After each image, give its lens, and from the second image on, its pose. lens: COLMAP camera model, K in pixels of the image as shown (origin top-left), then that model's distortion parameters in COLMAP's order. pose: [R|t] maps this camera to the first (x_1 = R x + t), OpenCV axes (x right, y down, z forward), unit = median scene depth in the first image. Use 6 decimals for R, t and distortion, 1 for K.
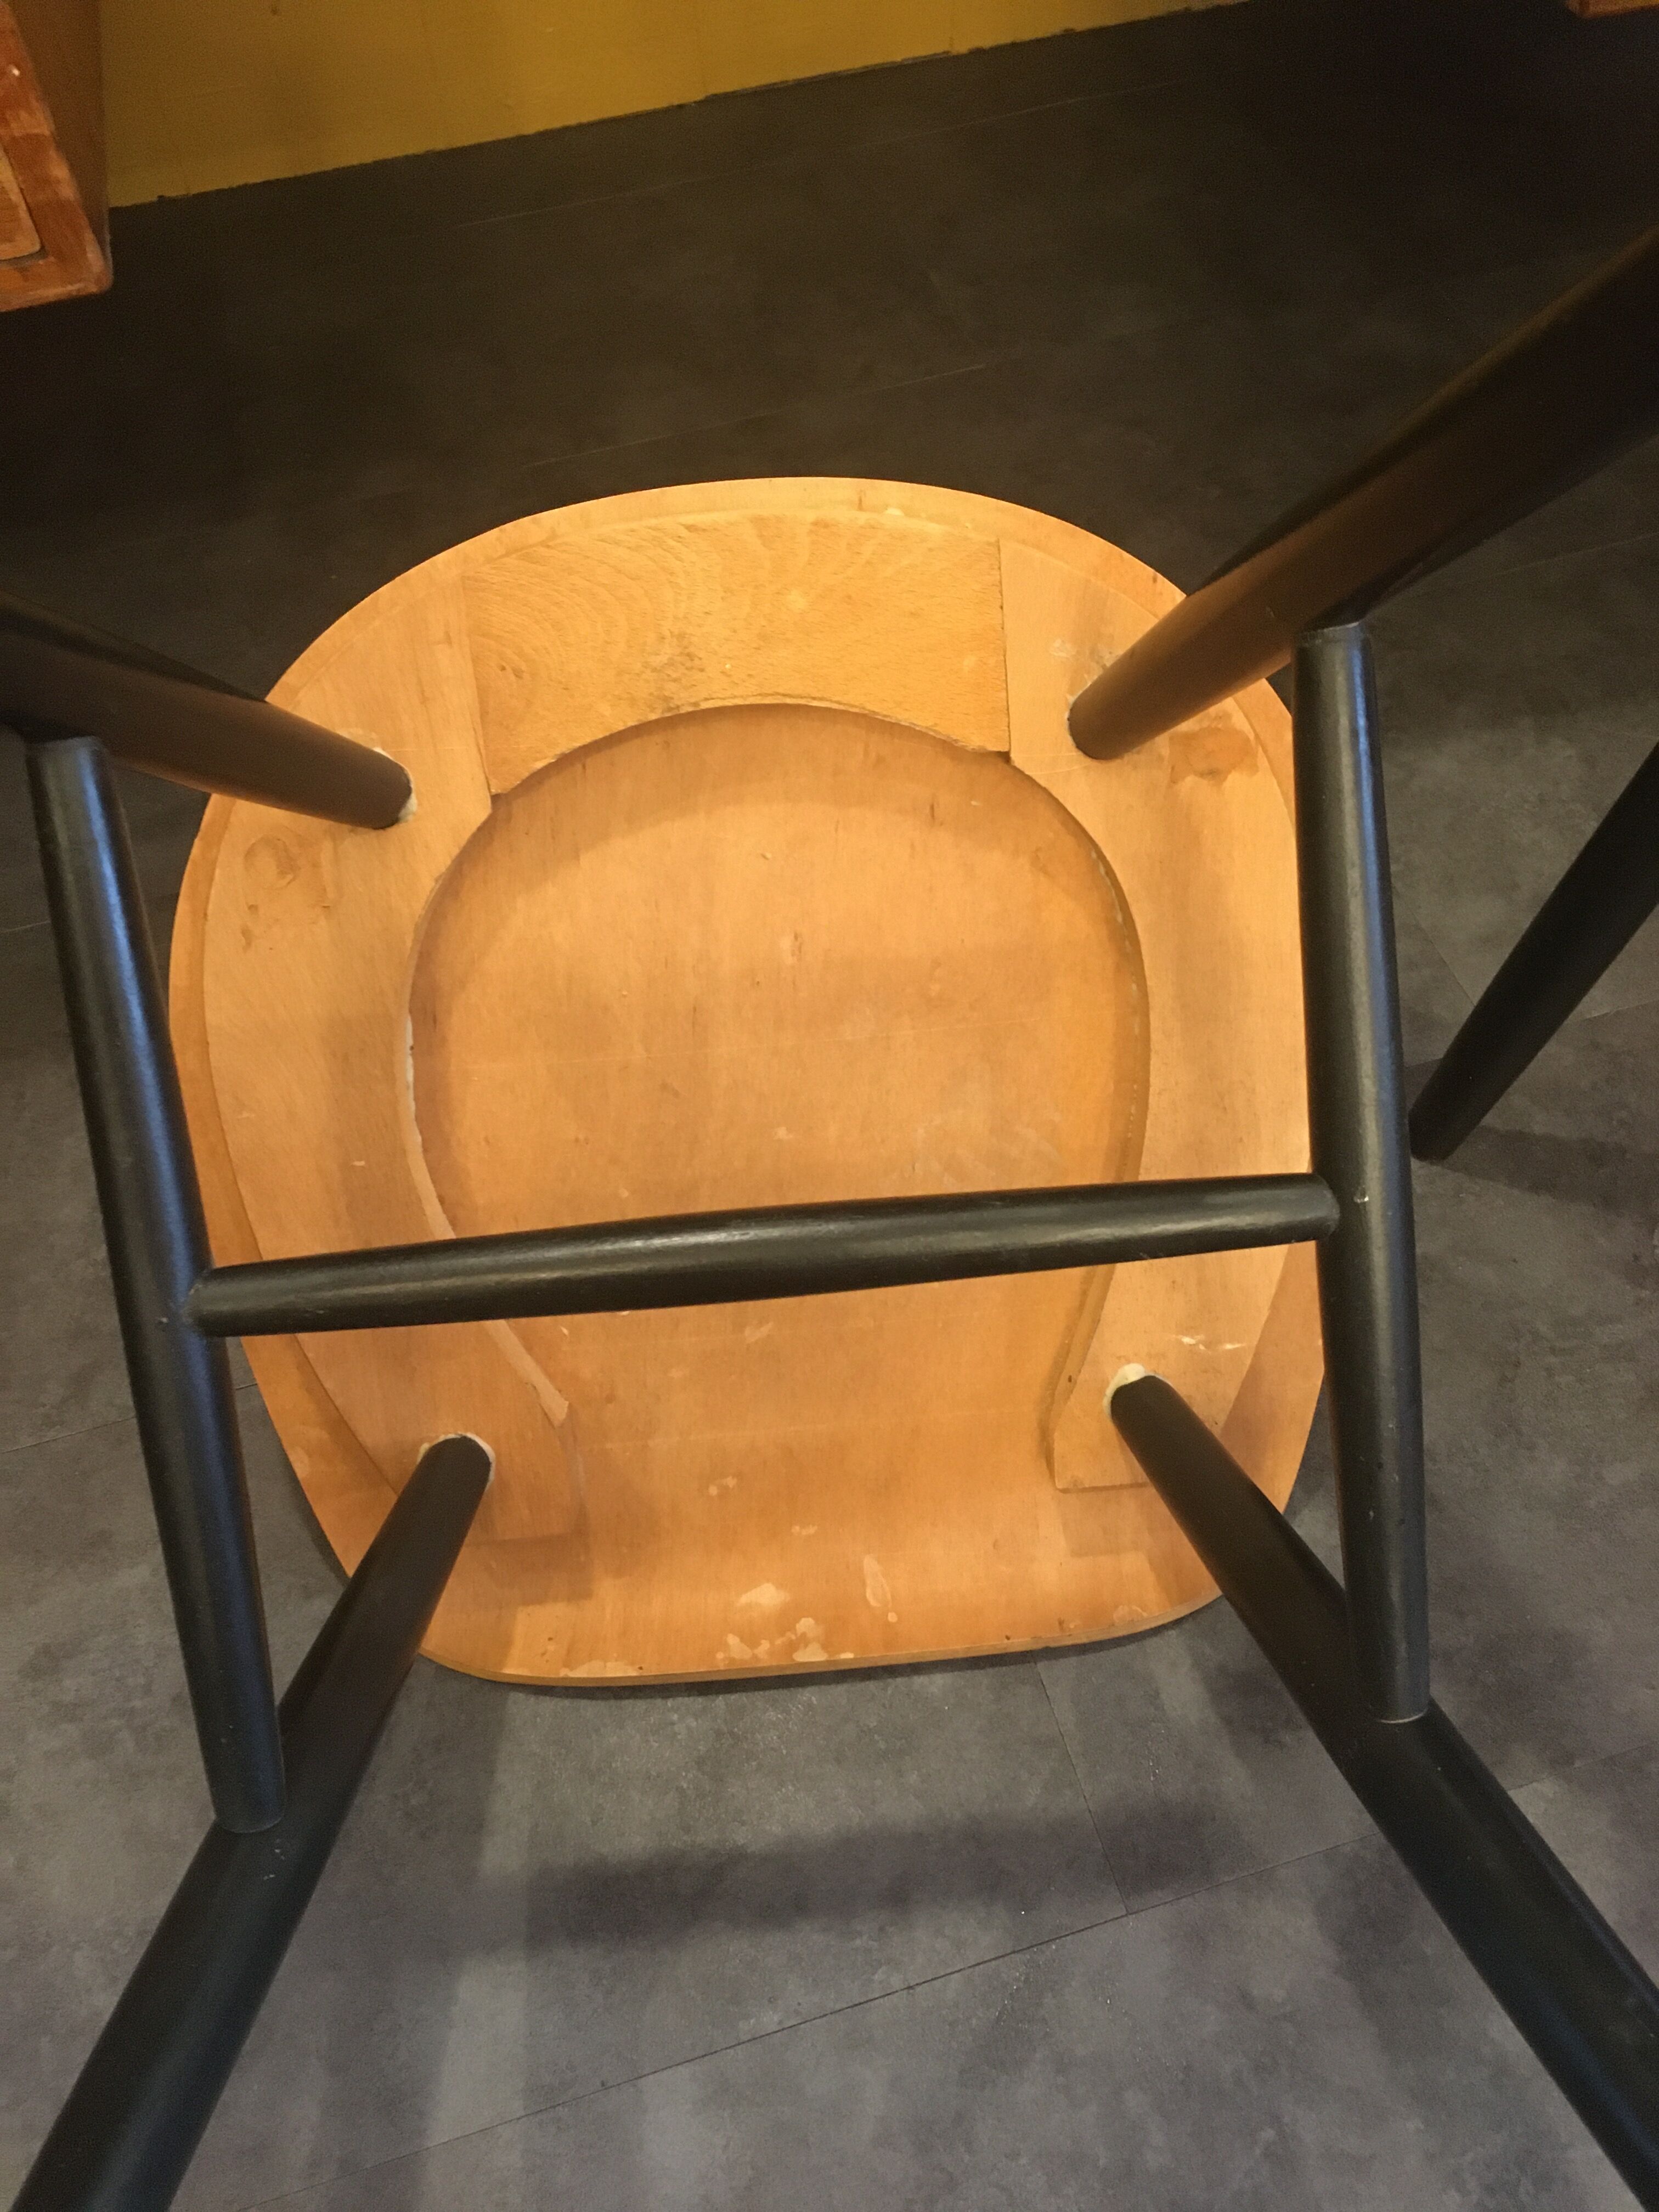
lens RADIAL K [[1888.8, 0, 833.2], [0, 1888.8, 1101.6], [0, 0, 1]] dist [0.085409, -0.116390]
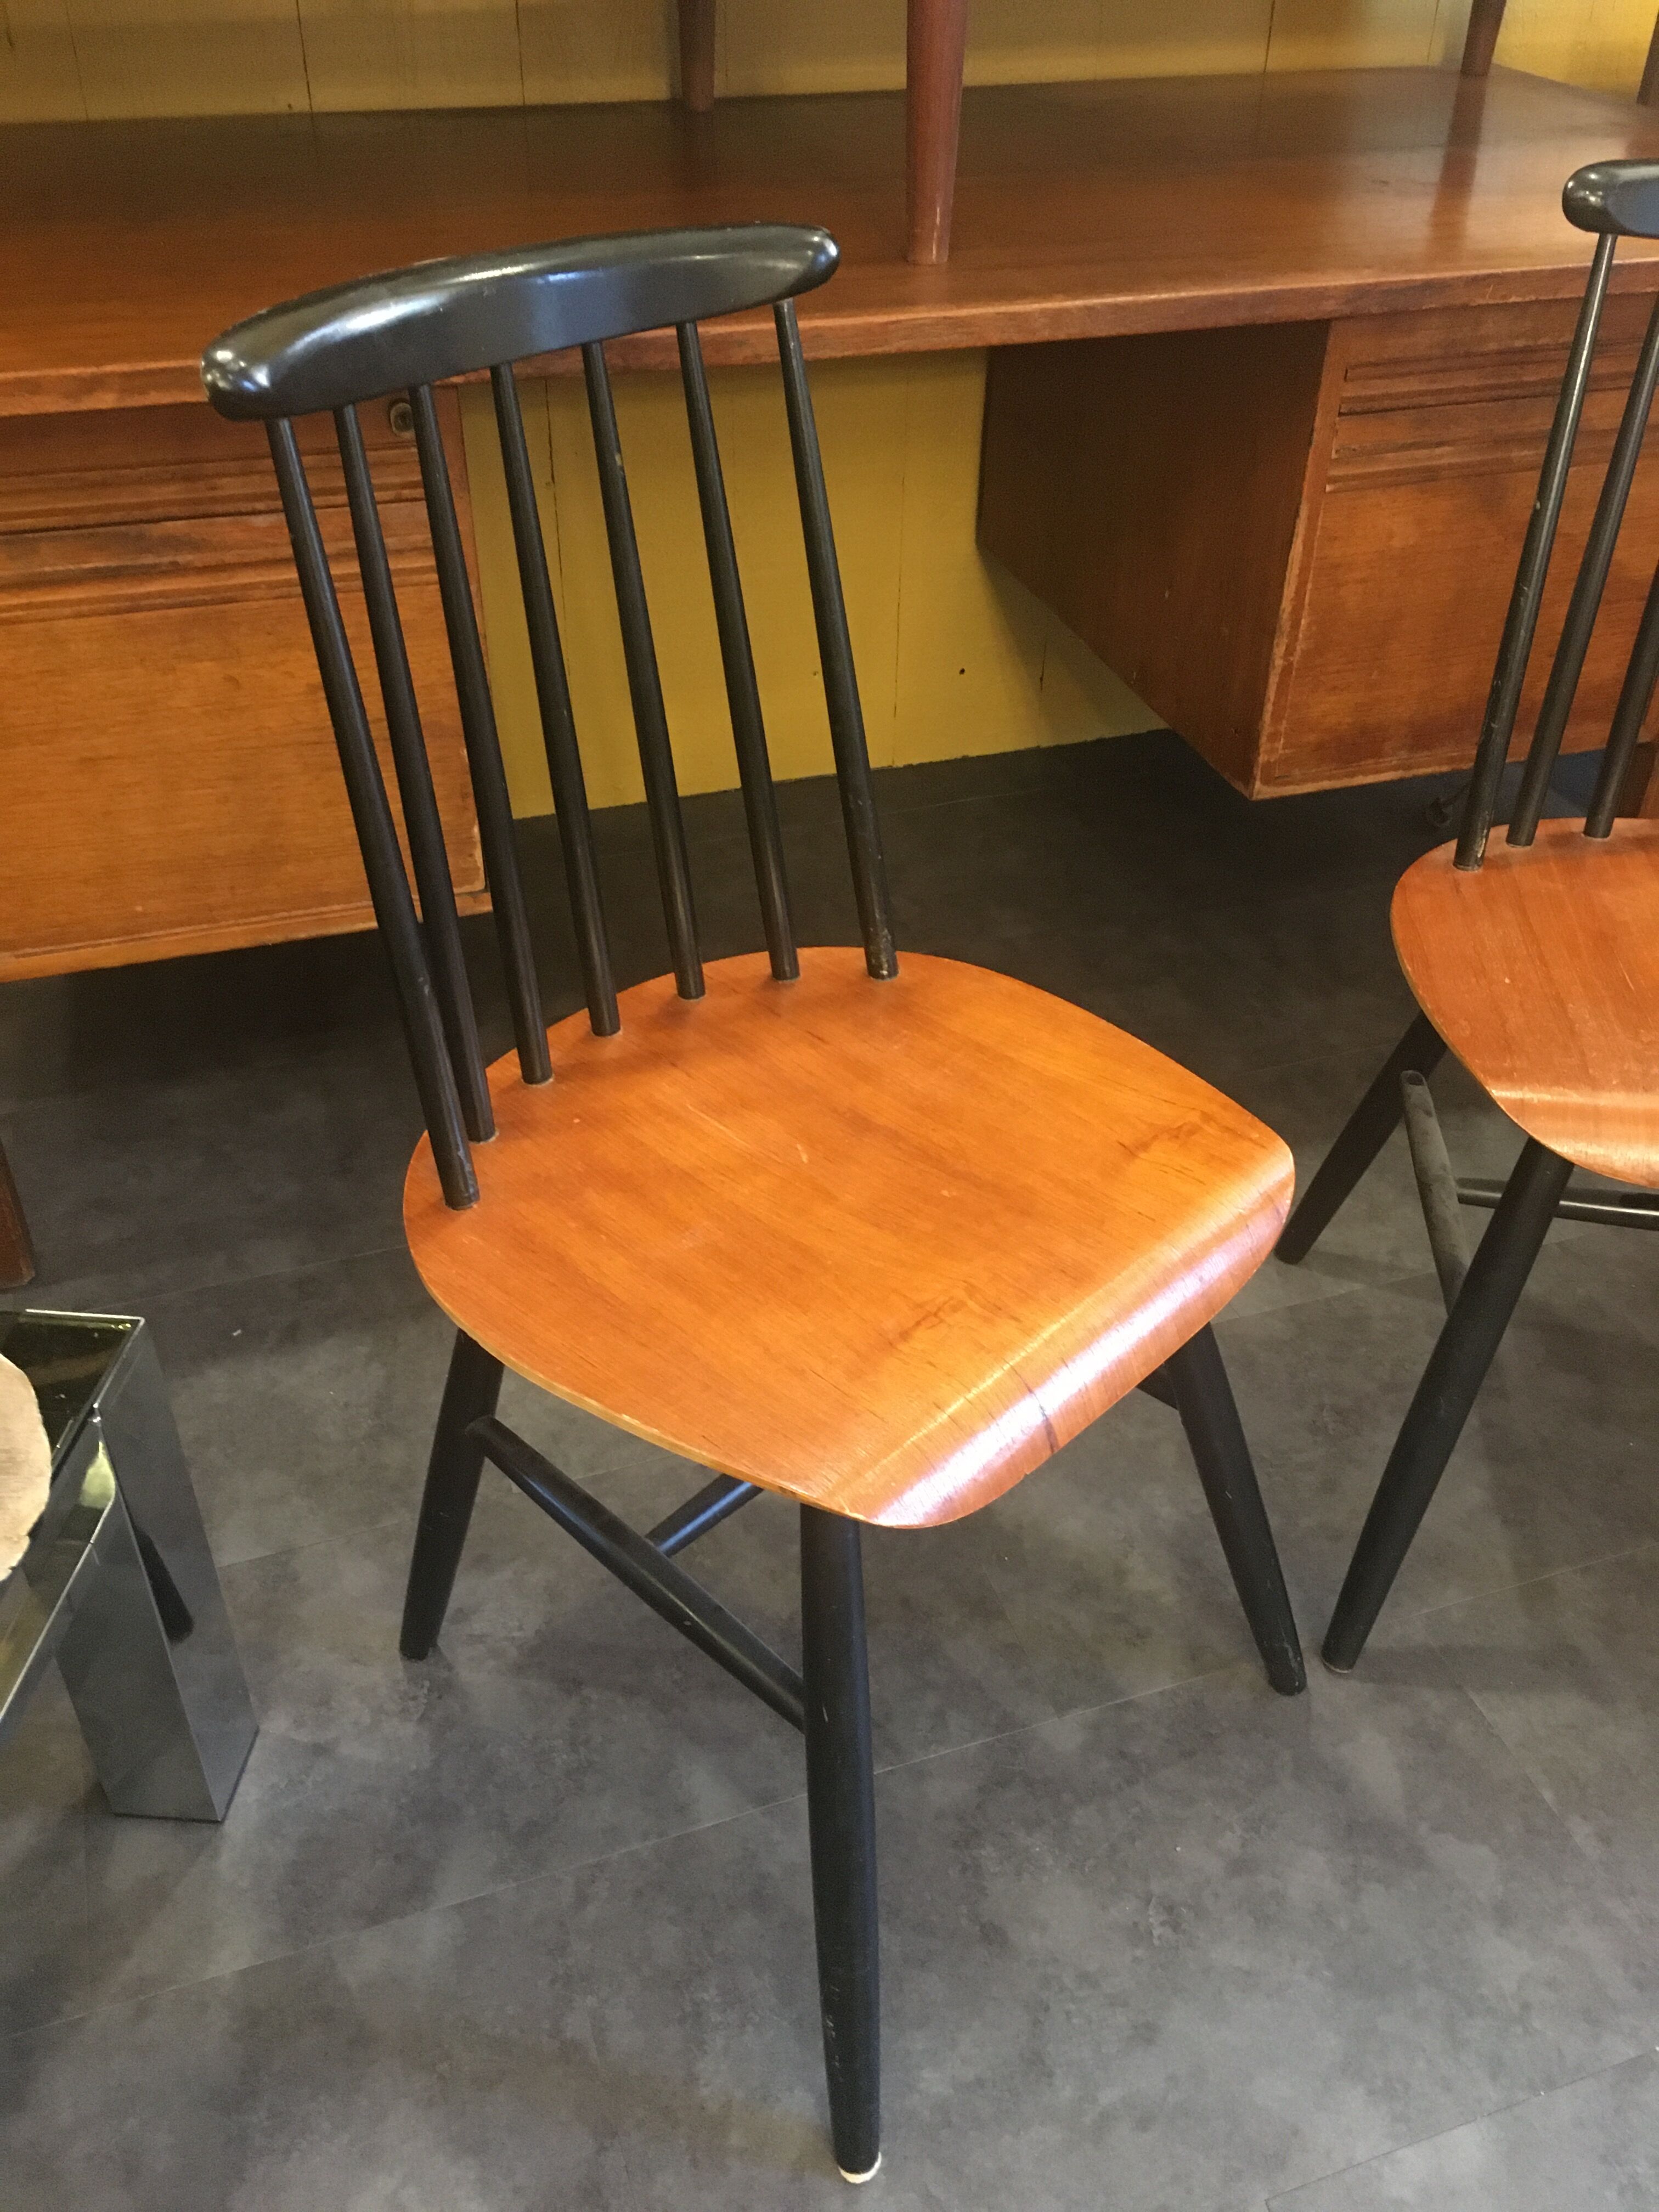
lens RADIAL K [[1888.8, 0, 833.5], [0, 1888.8, 1101.1], [0, 0, 1]] dist [0.085409, -0.116390]
pose [[0.996573, 0.025345, 0.078739, -0.215832], [-0.002769, 0.961589, -0.274479, 0.319584], [-0.082671, 0.273321, 0.958364, -0.891519]]
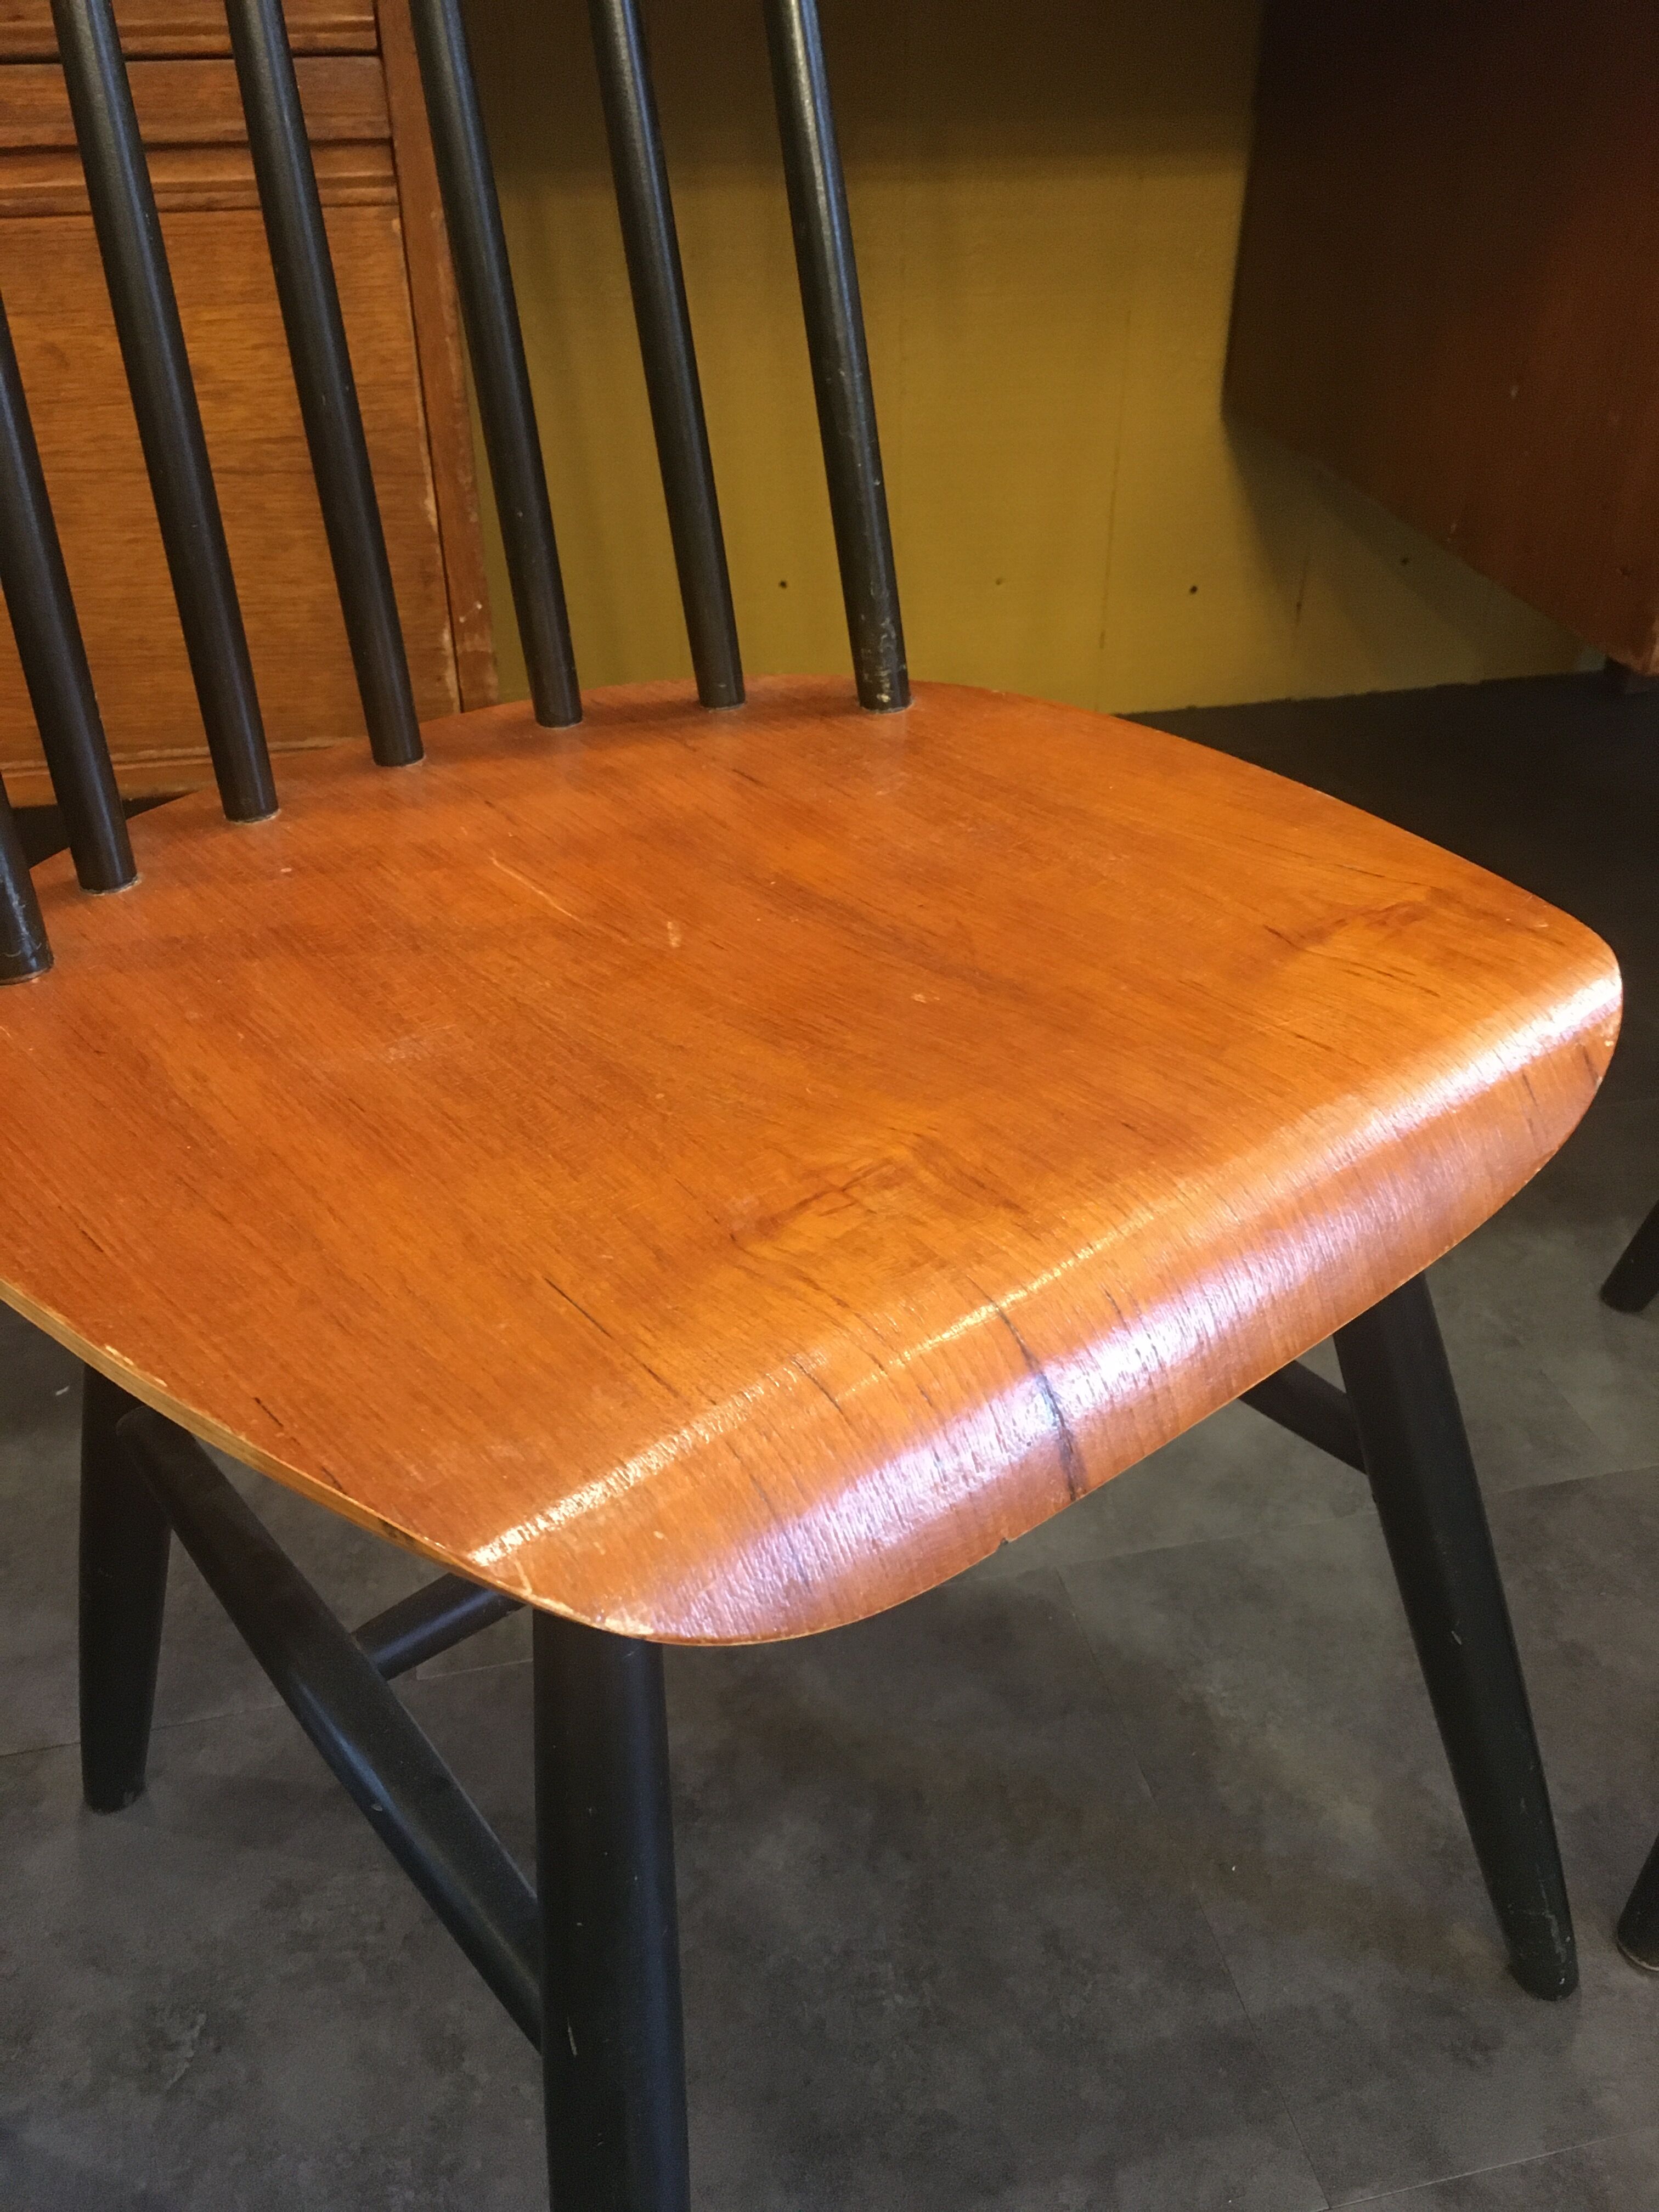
lens RADIAL K [[1888.8, 0, 827.7], [0, 1888.8, 1105.1], [0, 0, 1]] dist [0.085409, -0.116390]
pose [[0.996685, 0.077348, -0.025223, -0.120735], [-0.081344, 0.941960, -0.325721, 0.203418], [-0.001435, 0.326693, 0.945129, -0.144609]]
